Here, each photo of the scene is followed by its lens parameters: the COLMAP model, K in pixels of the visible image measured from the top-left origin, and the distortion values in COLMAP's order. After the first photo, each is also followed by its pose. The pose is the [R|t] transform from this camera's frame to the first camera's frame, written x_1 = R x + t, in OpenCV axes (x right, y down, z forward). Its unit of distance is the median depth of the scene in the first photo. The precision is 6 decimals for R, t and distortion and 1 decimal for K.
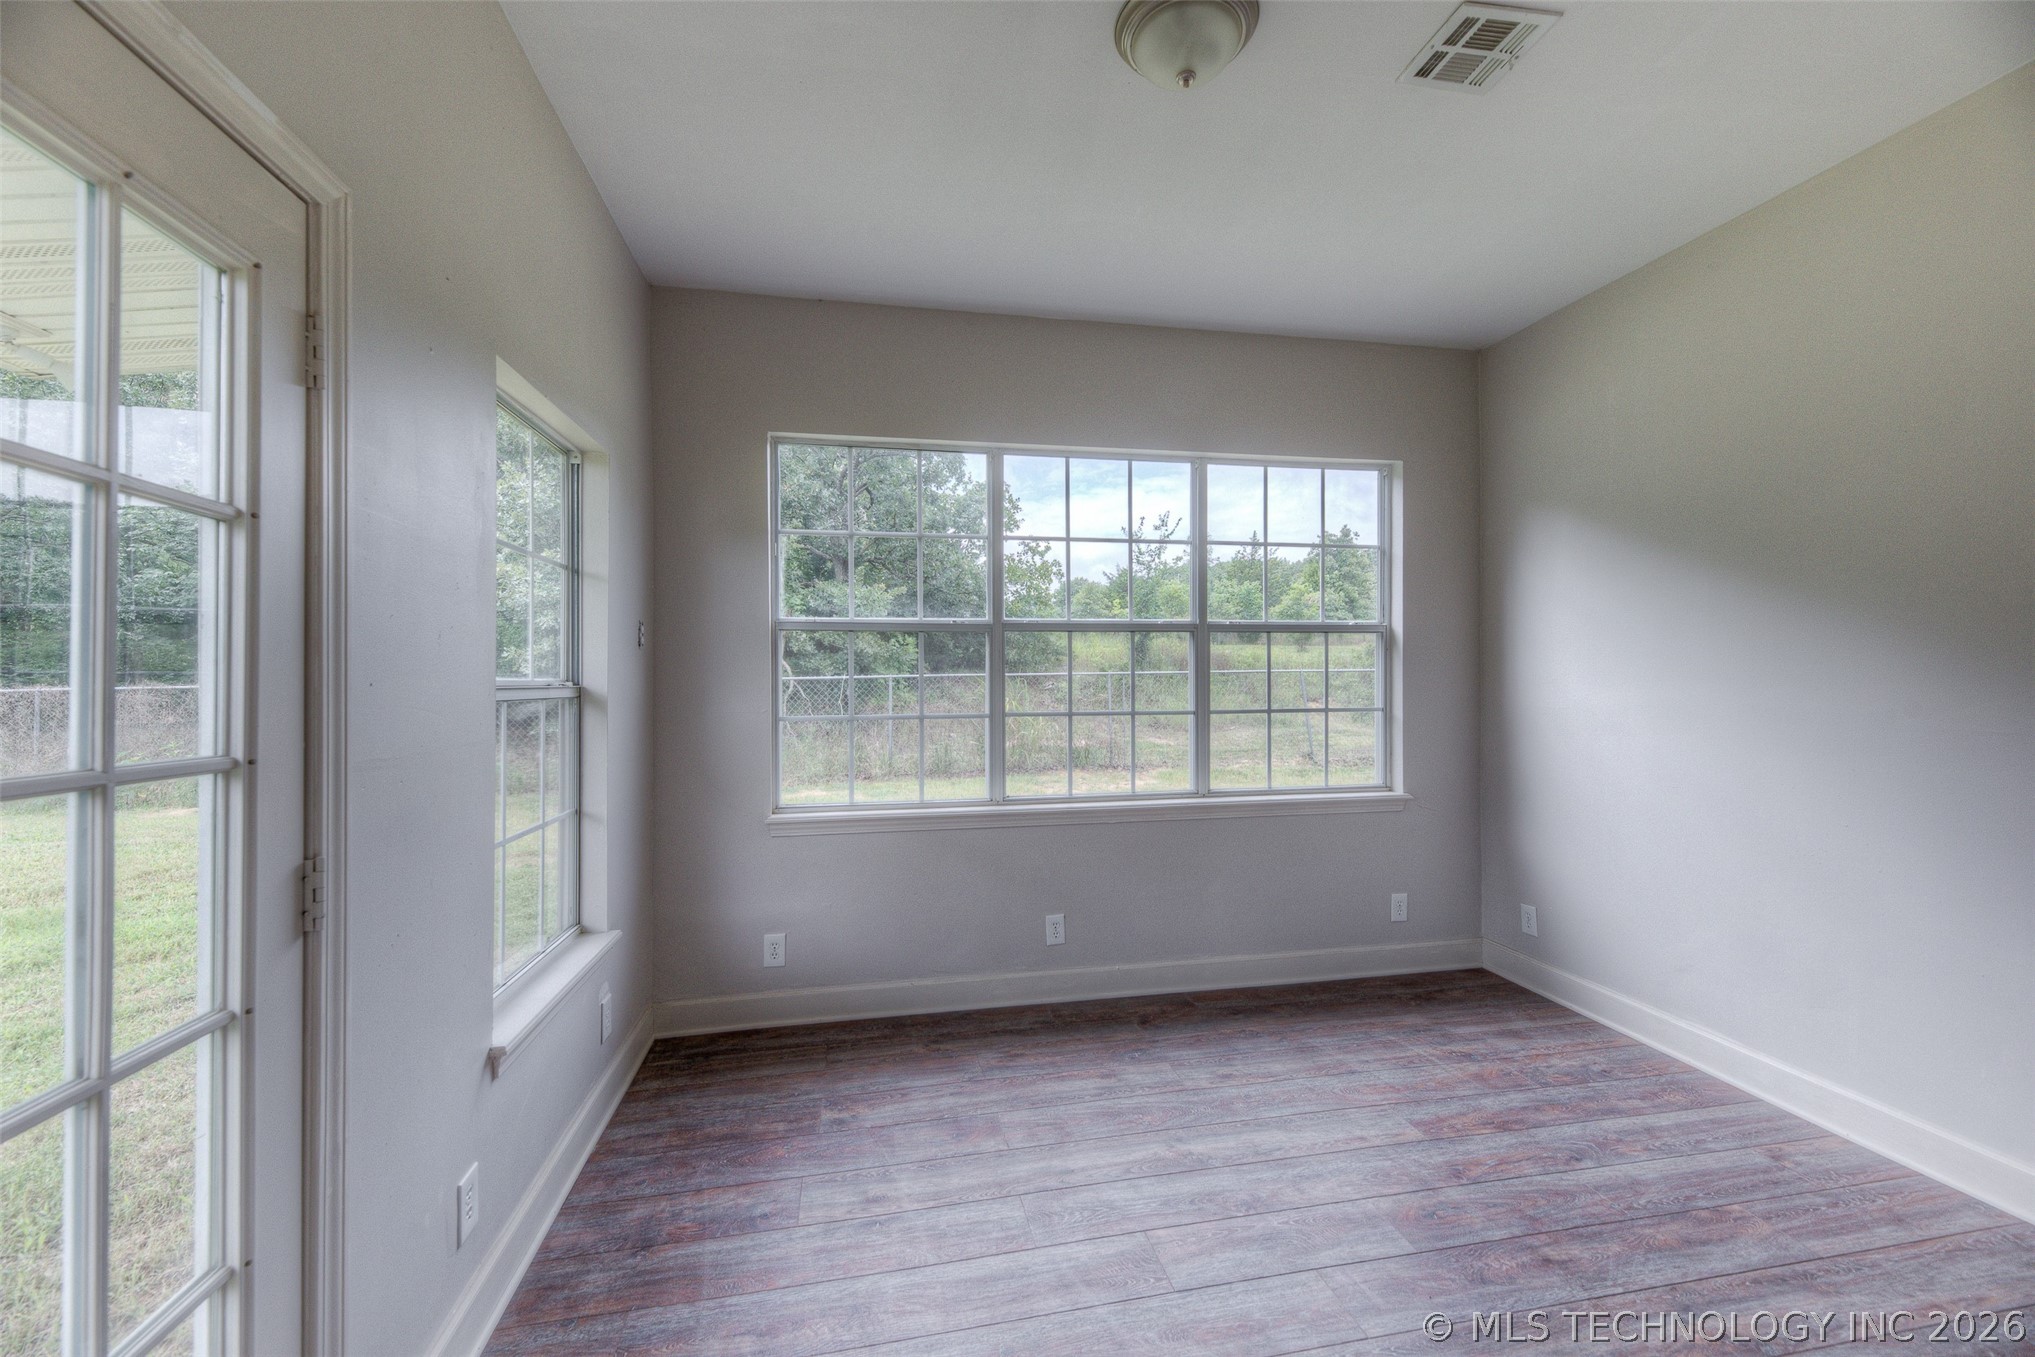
lens RADIAL K [[823.8, 0, 1018.2], [0, 823.8, 671.8], [0, 0, 1]] dist [0.013368, -0.000501]
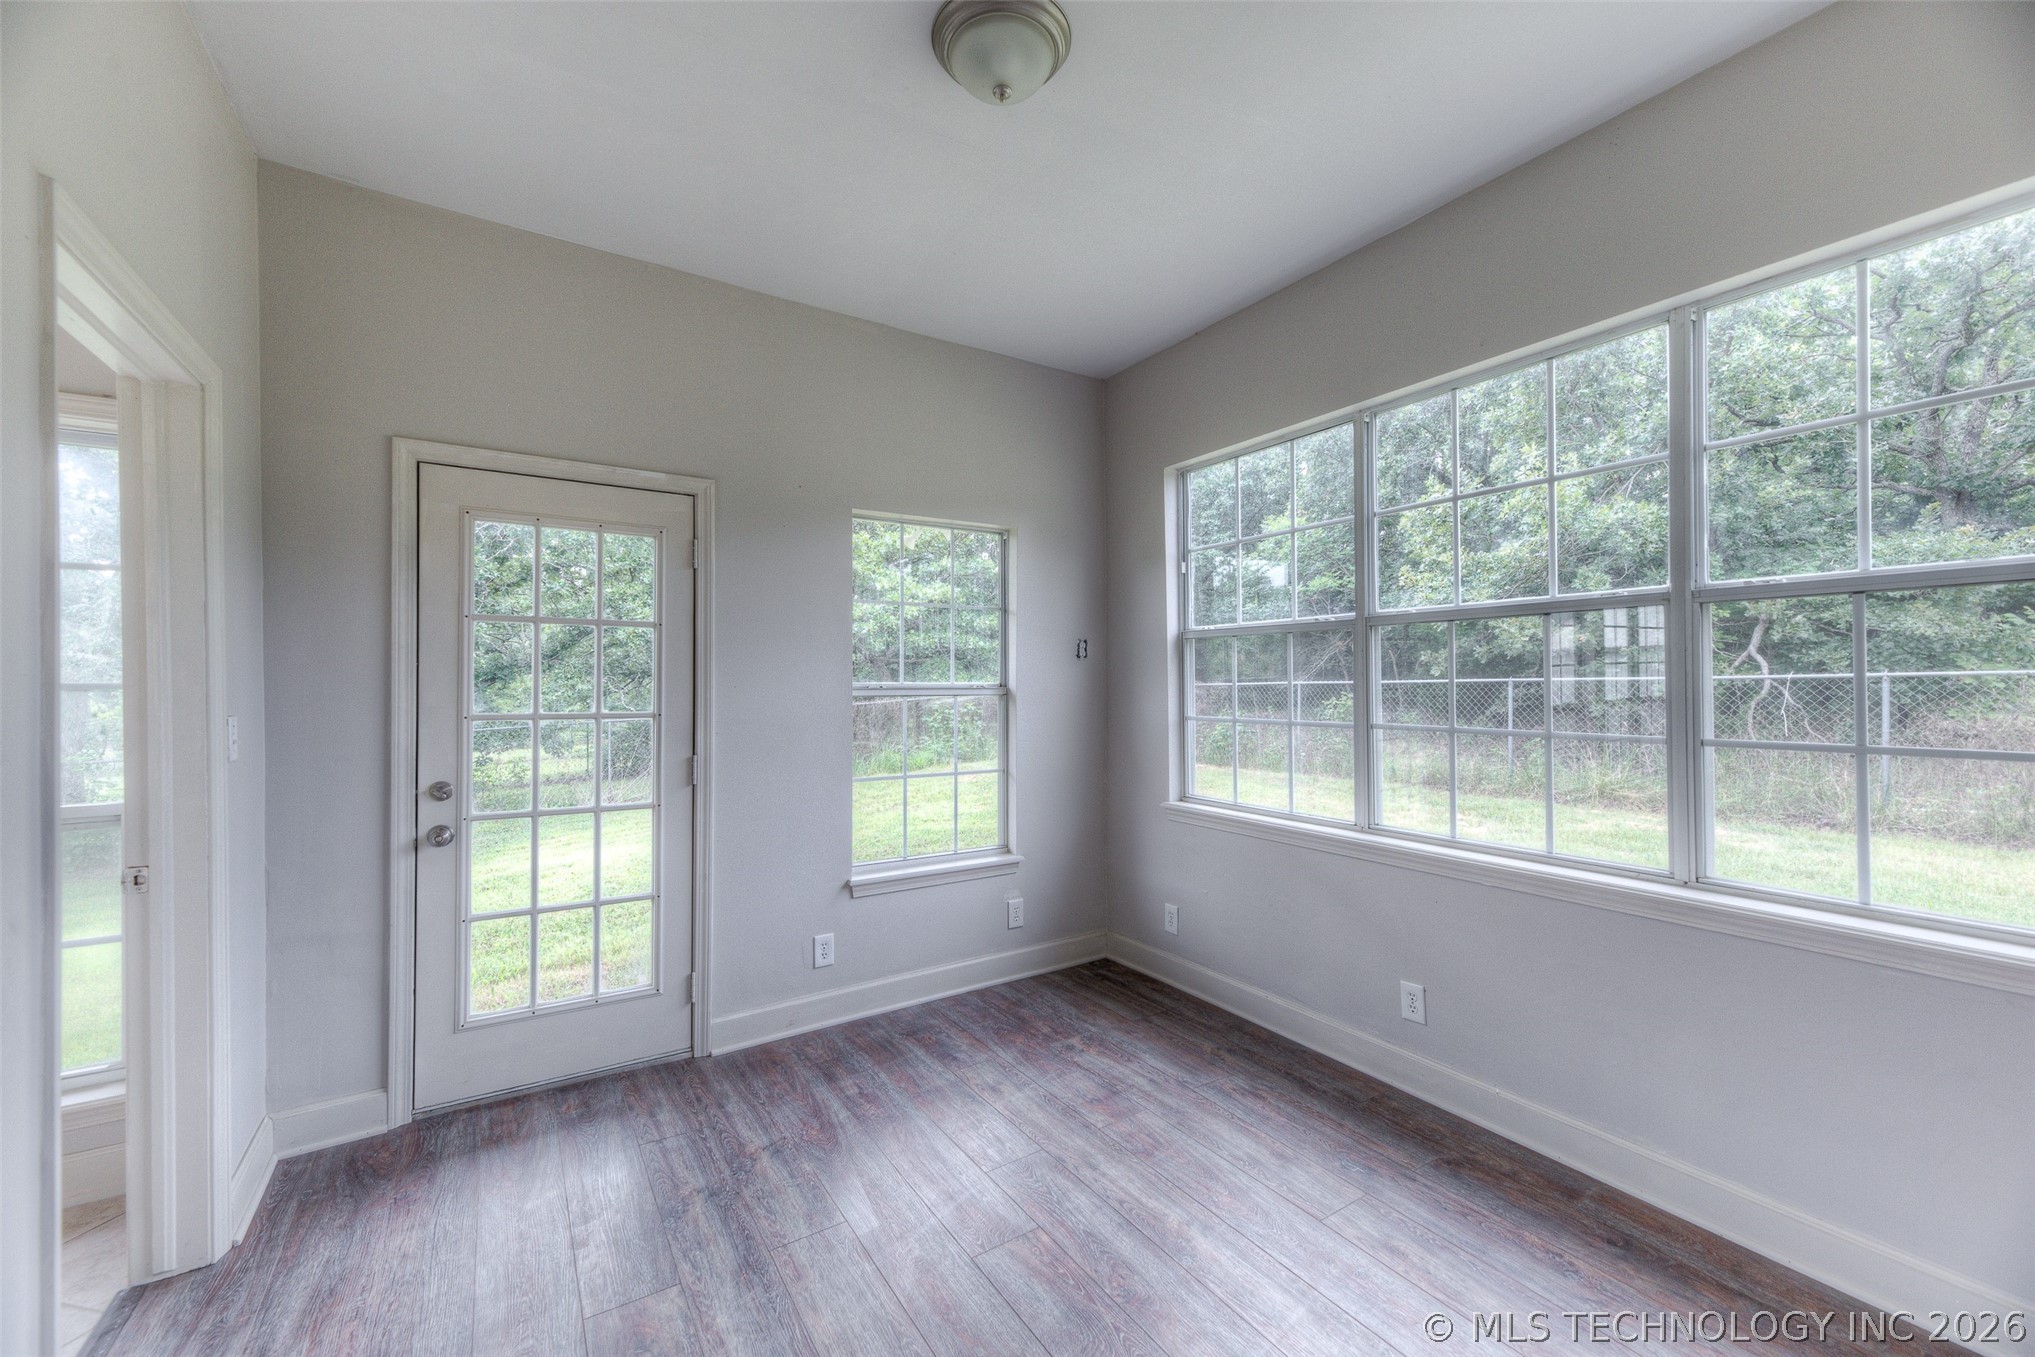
lens RADIAL K [[823.8, 0, 1010.3], [0, 823.8, 674.8], [0, 0, 1]] dist [0.013368, -0.000501]
pose [[0.342884, -0.004767, -0.939365, 0.780772], [0.011217, 0.999937, -0.000980, -0.003686], [0.939311, -0.010201, 0.342916, 0.441079]]
